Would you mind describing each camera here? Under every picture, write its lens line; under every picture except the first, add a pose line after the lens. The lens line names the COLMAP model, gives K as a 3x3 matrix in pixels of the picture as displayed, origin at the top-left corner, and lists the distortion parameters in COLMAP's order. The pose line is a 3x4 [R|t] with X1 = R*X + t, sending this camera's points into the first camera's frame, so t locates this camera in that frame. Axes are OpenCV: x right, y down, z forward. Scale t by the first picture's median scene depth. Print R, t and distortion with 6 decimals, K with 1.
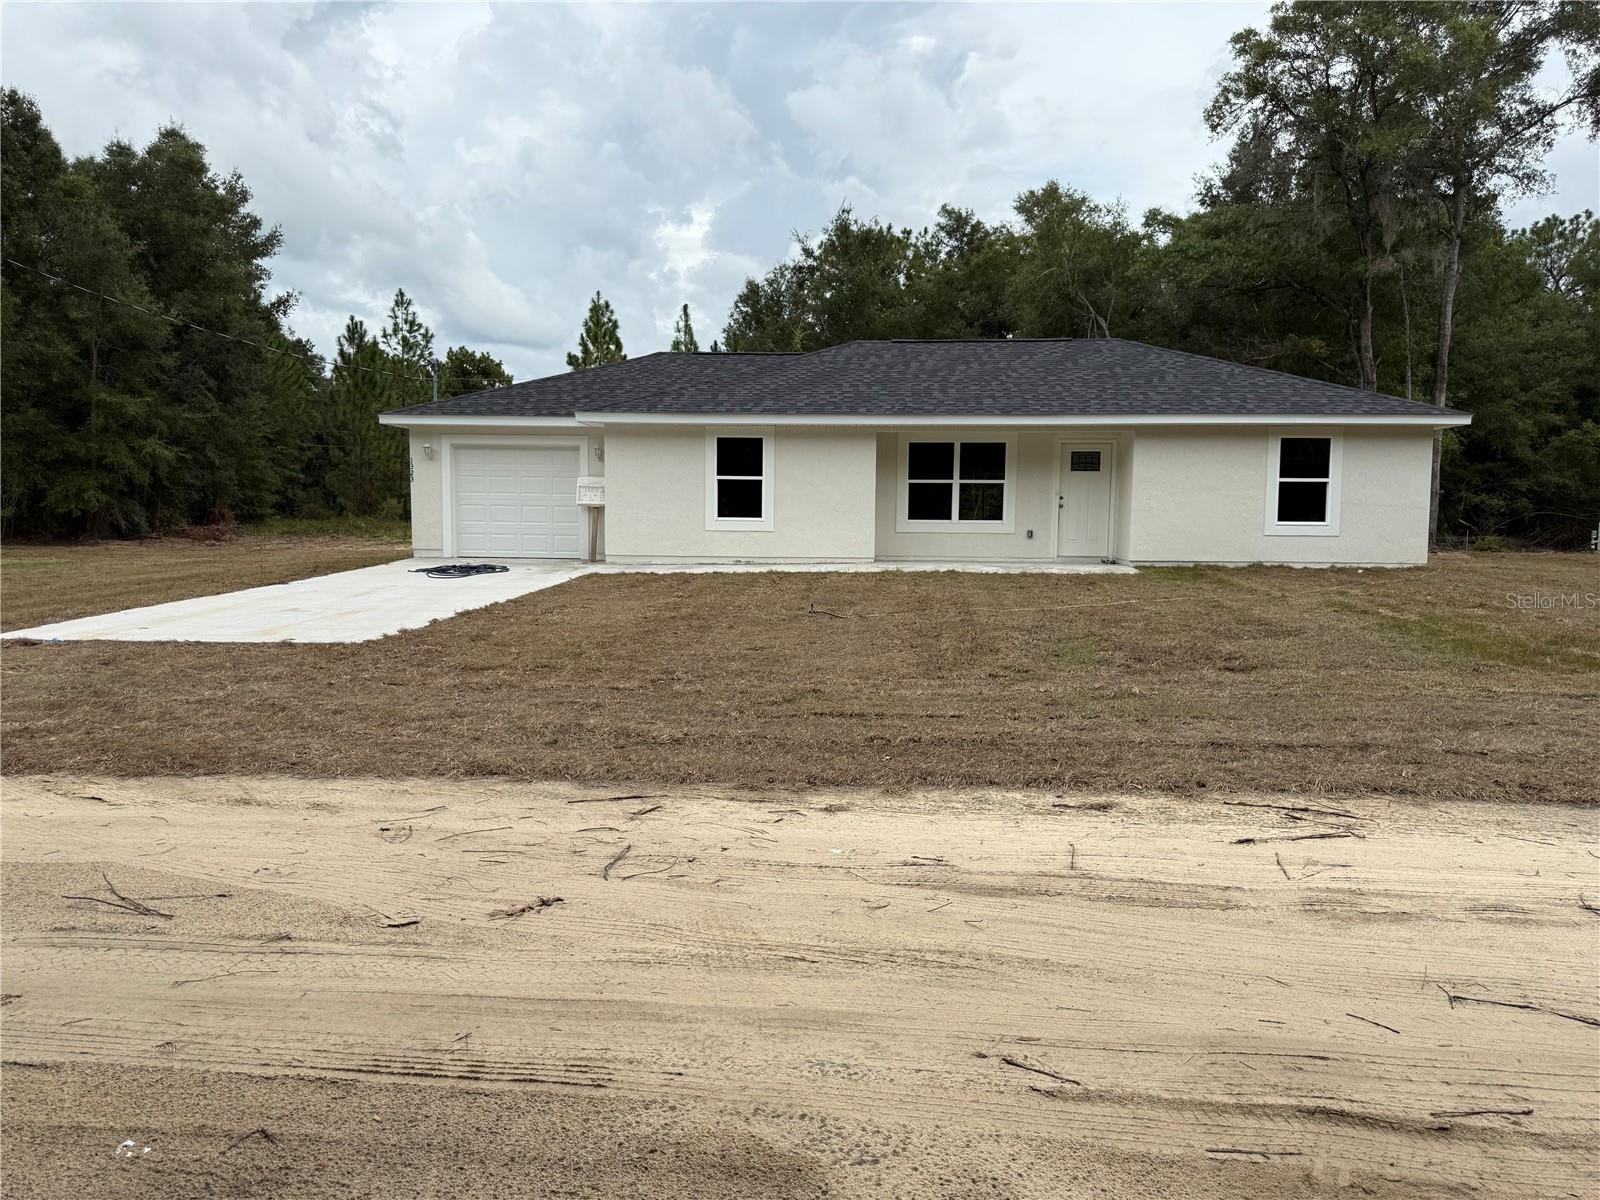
lens RADIAL K [[1113.8, 0, 798.3], [0, 1113.8, 594.7], [0, 0, 1]] dist [0.054009, -0.005304]
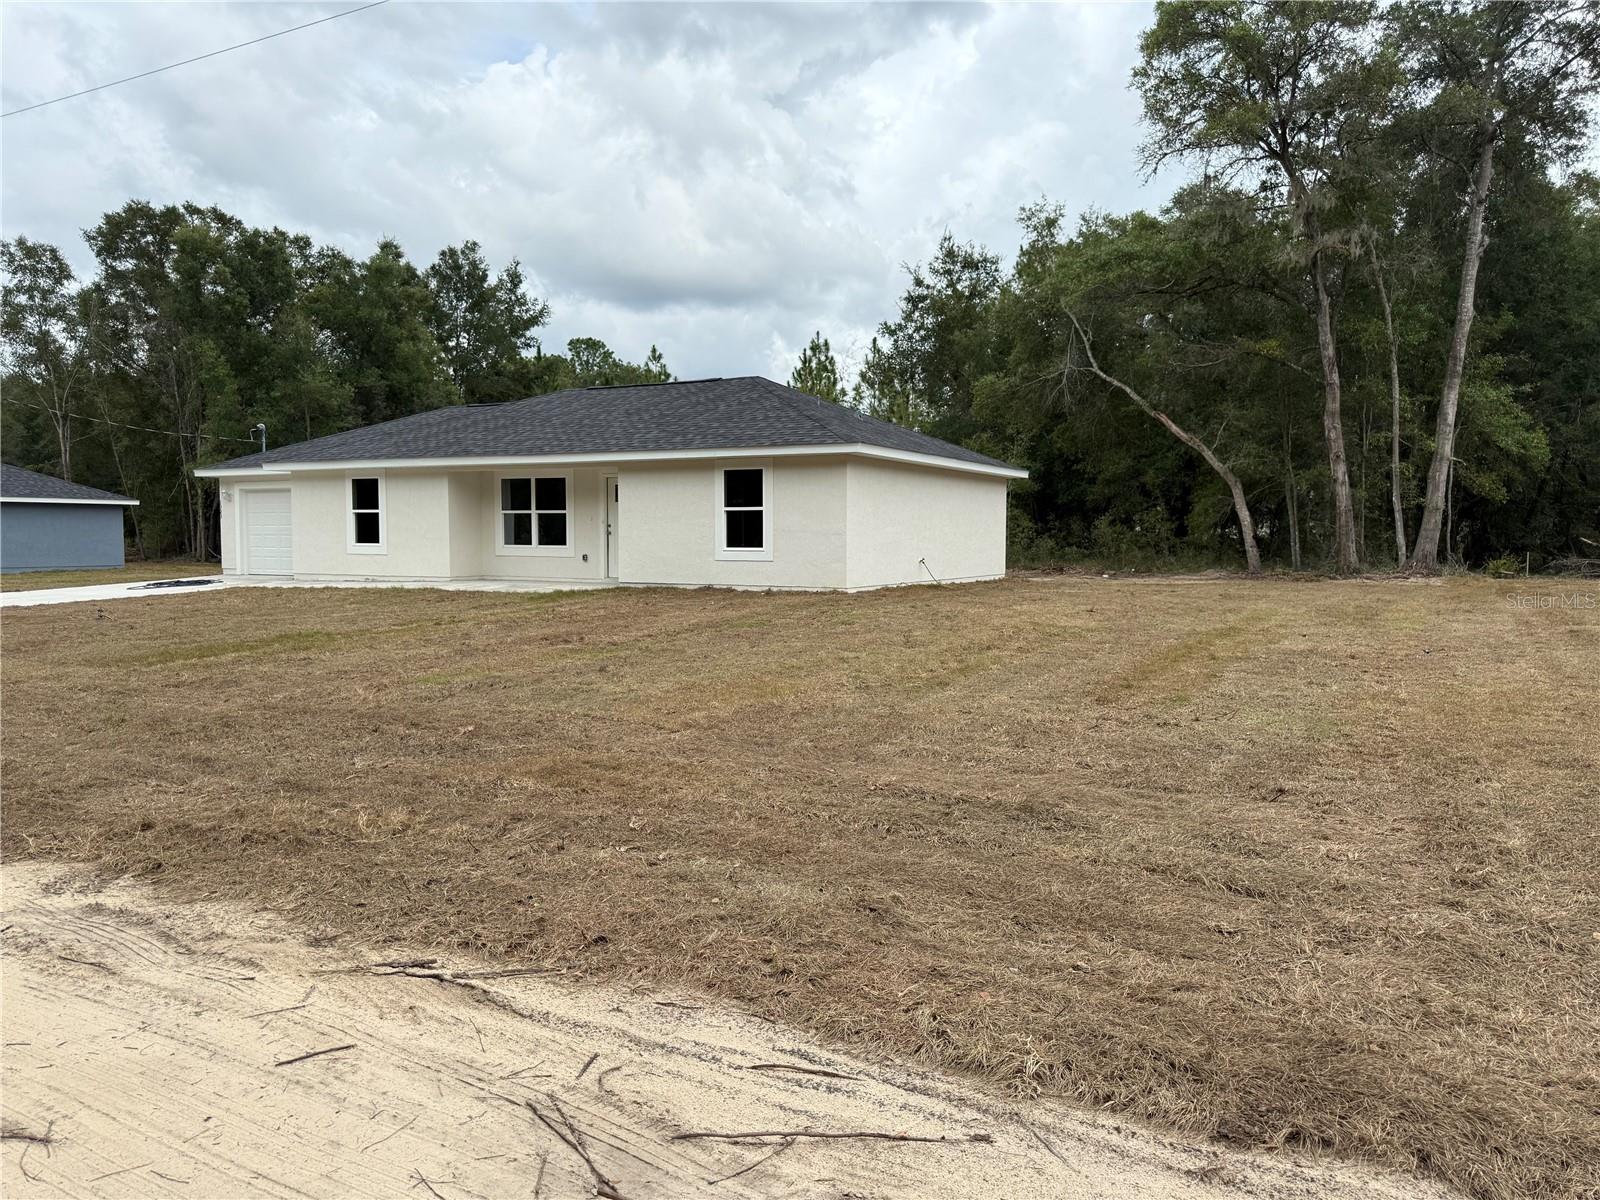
lens RADIAL K [[1113.8, 0, 792.0], [0, 1113.8, 610.1], [0, 0, 1]] dist [0.054009, -0.005304]
pose [[0.918362, 0.019823, -0.395245, 0.849309], [-0.022870, 0.999734, -0.002997, -0.002570], [0.395081, 0.011792, 0.918571, 0.043563]]
